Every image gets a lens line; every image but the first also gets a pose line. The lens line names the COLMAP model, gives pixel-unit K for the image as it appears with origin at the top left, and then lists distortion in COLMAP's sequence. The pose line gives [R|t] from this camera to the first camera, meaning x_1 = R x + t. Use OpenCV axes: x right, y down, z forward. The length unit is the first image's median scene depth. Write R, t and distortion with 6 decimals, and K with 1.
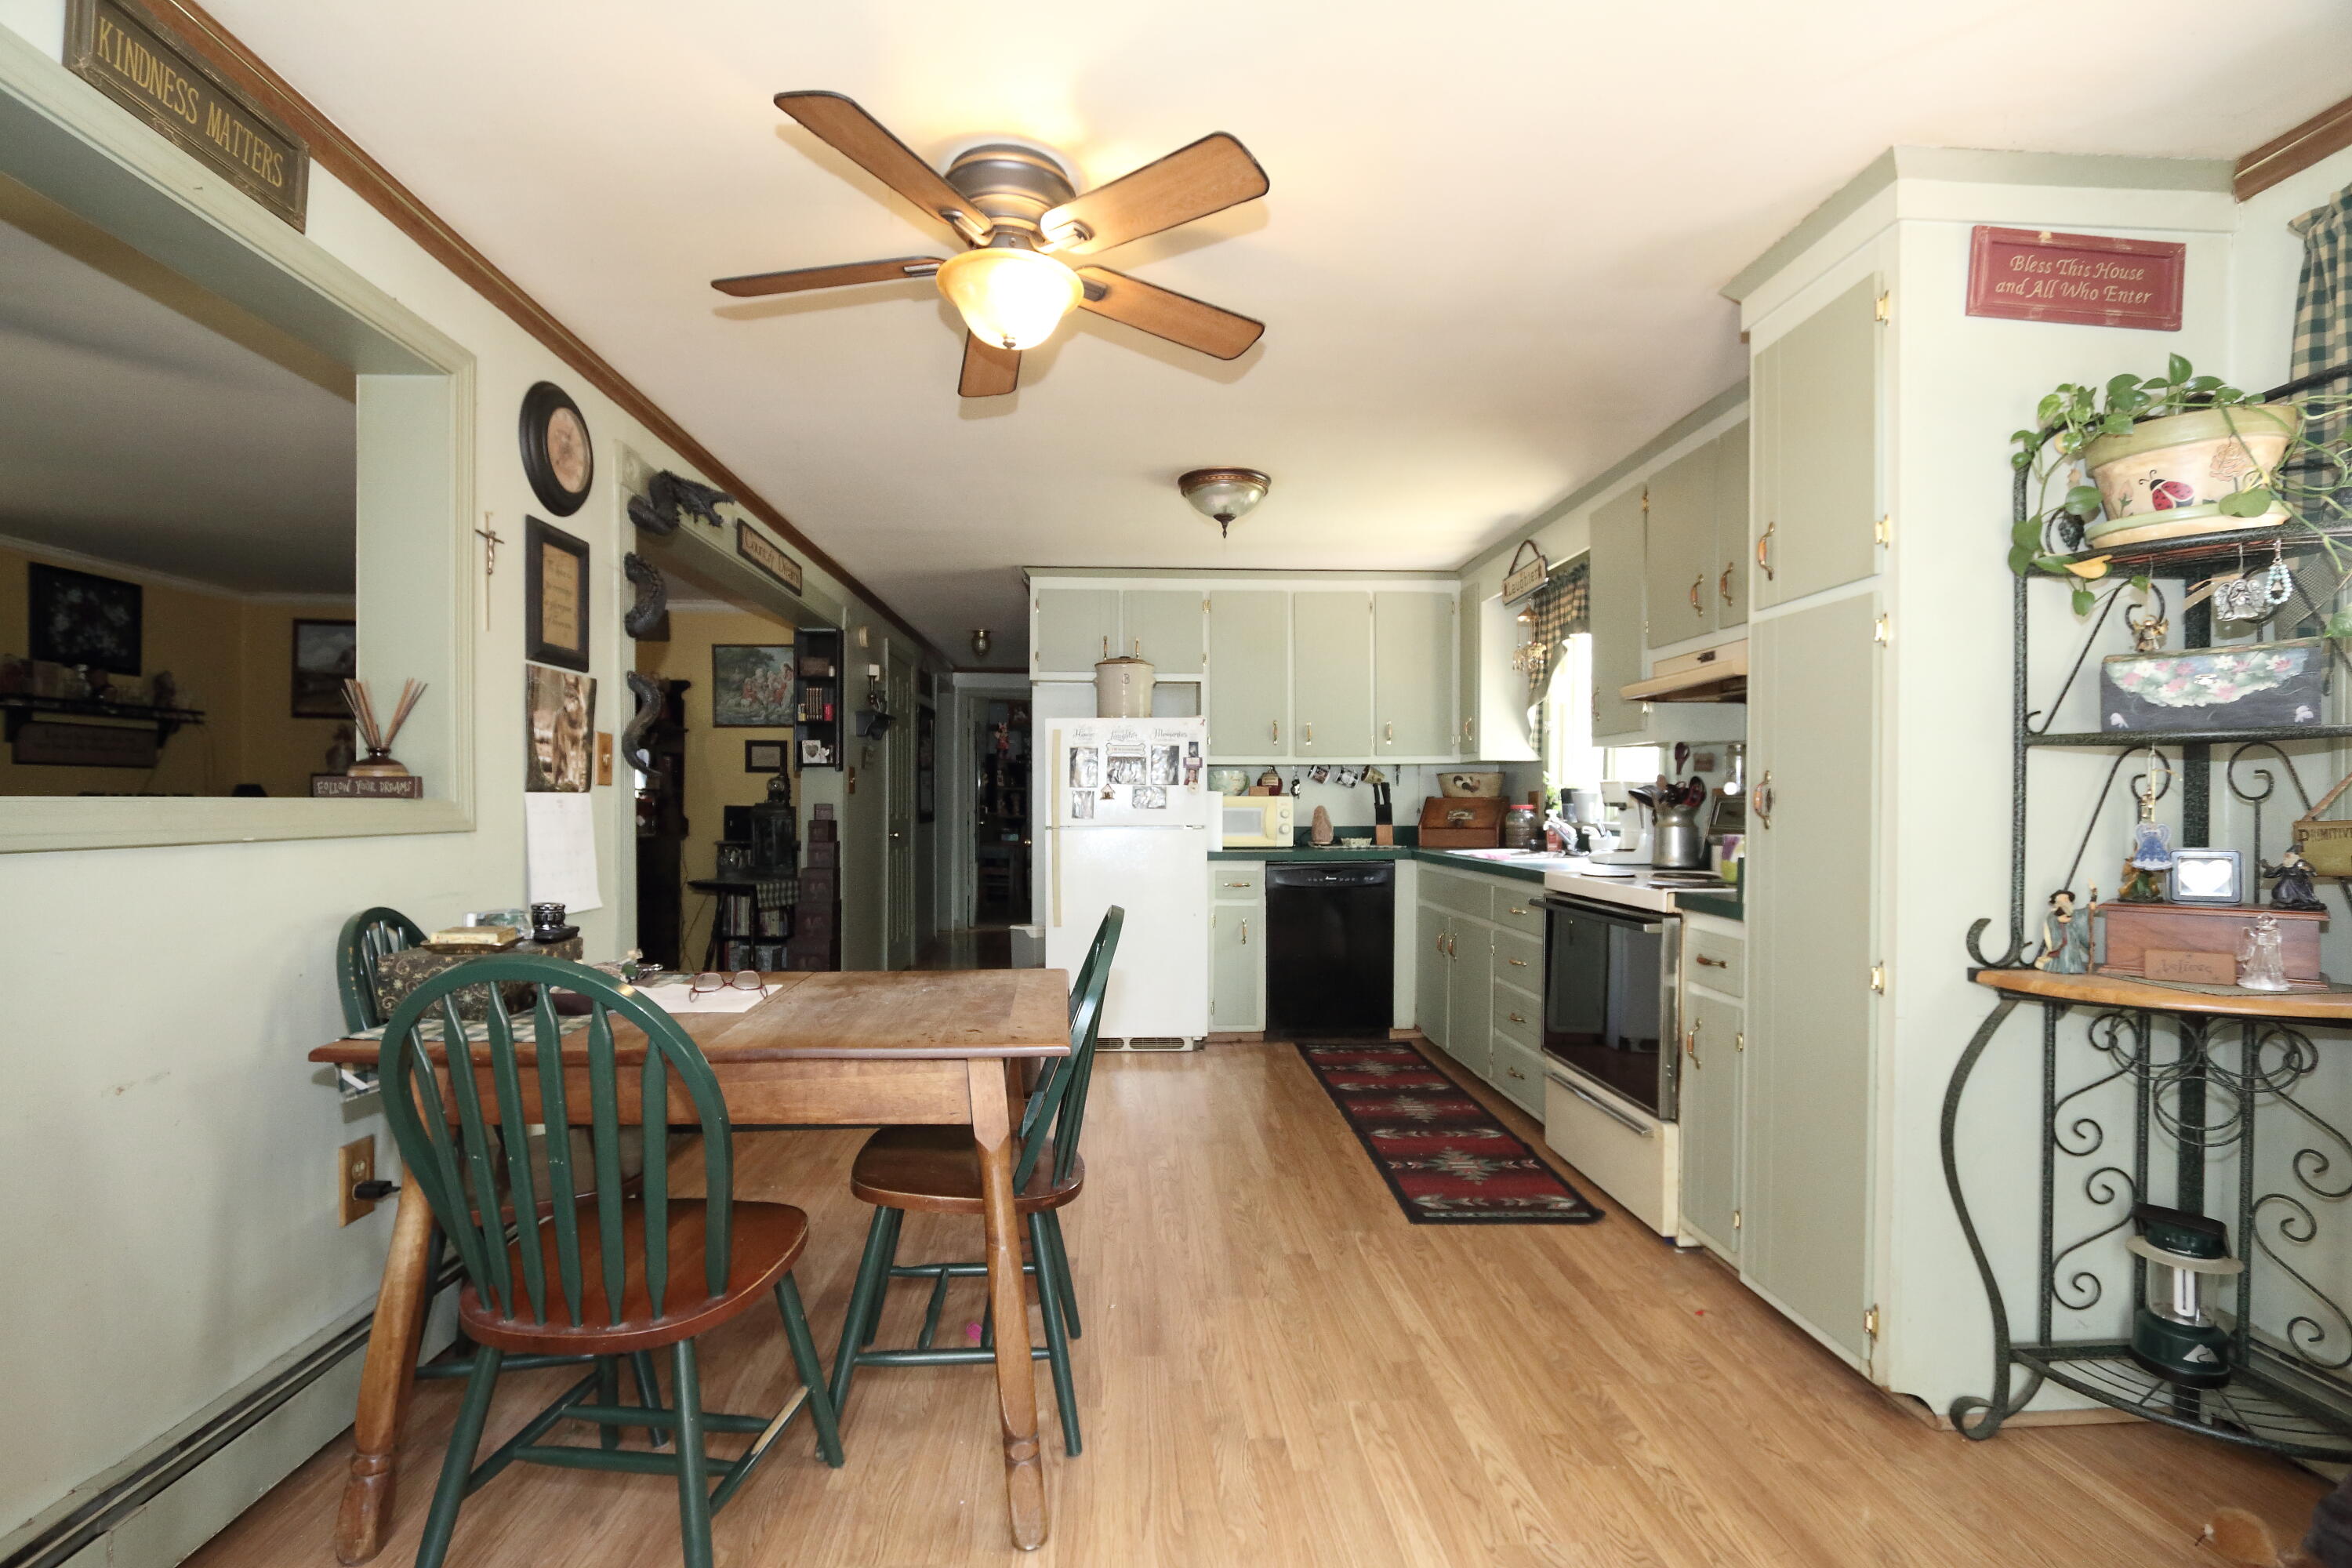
lens RADIAL K [[1091.8, 0, 1165.3], [0, 1091.8, 804.5], [0, 0, 1]] dist [-0.003207, 0.000123]
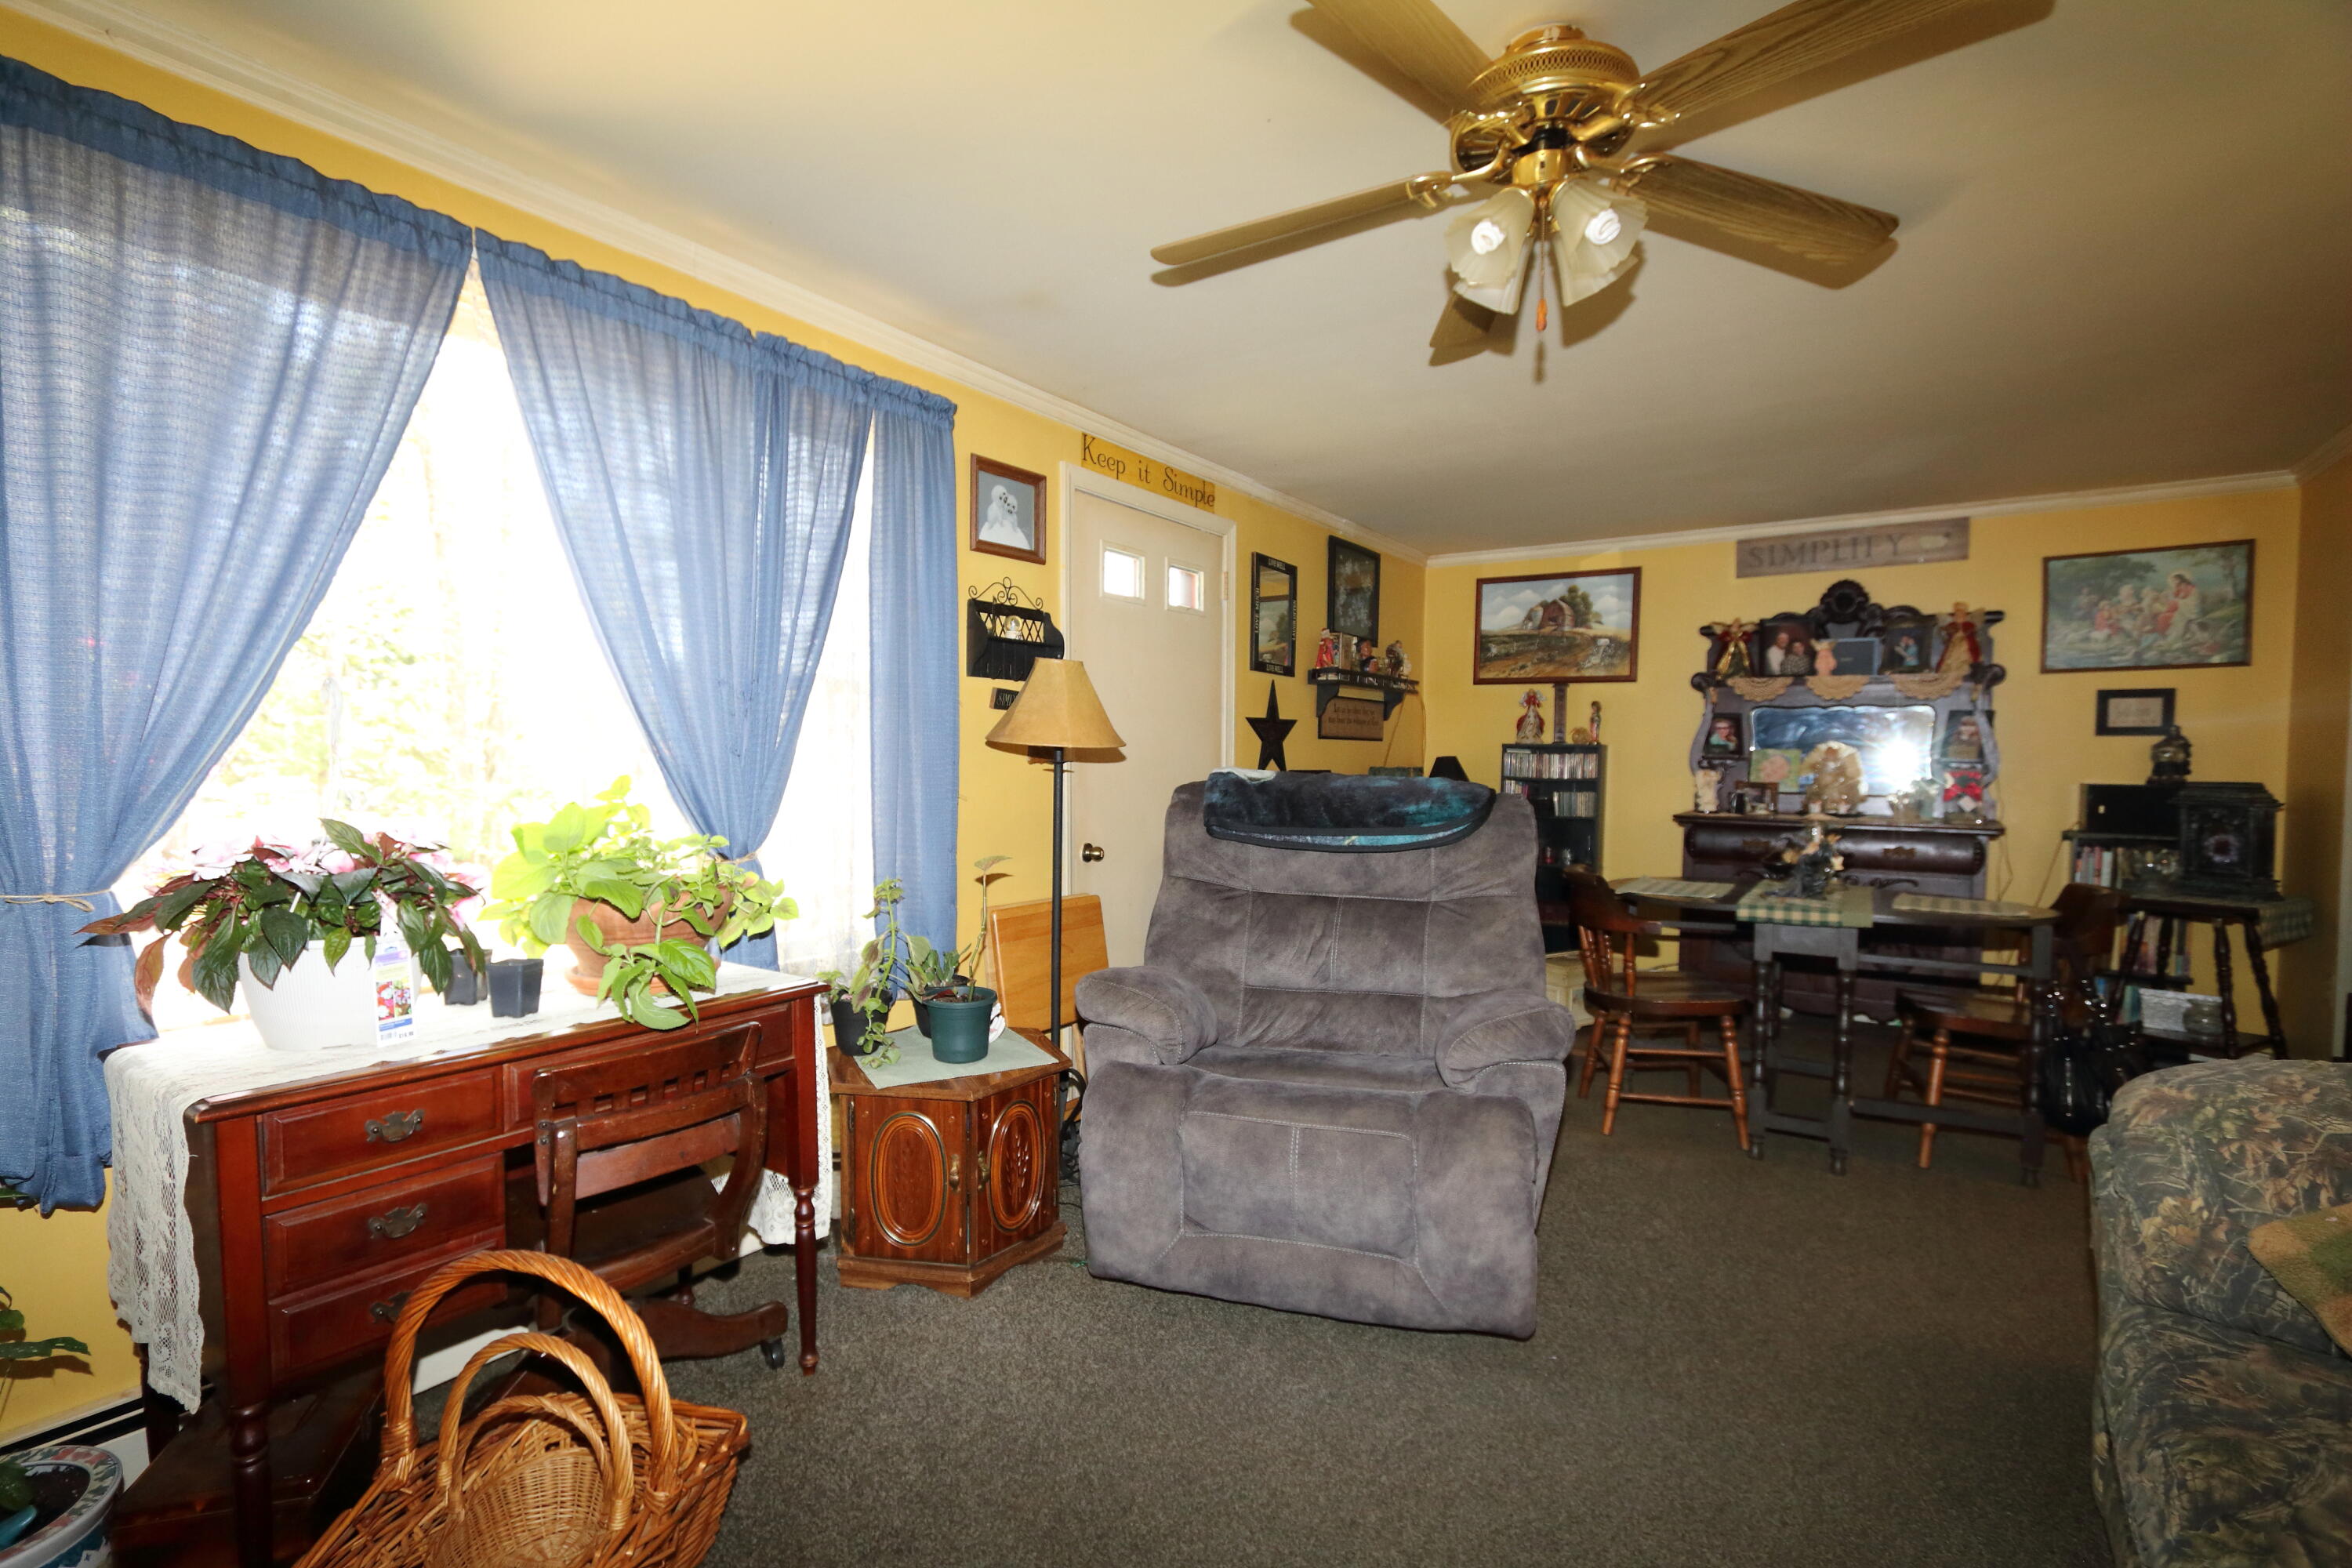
lens RADIAL K [[1091.8, 0, 1165.3], [0, 1091.8, 804.5], [0, 0, 1]] dist [-0.003207, 0.000123]
pose [[0.797626, 0.023836, -0.602682, -0.678436], [-0.001040, 0.999272, 0.038145, -0.017535], [0.603152, -0.029798, 0.797070, 0.120347]]
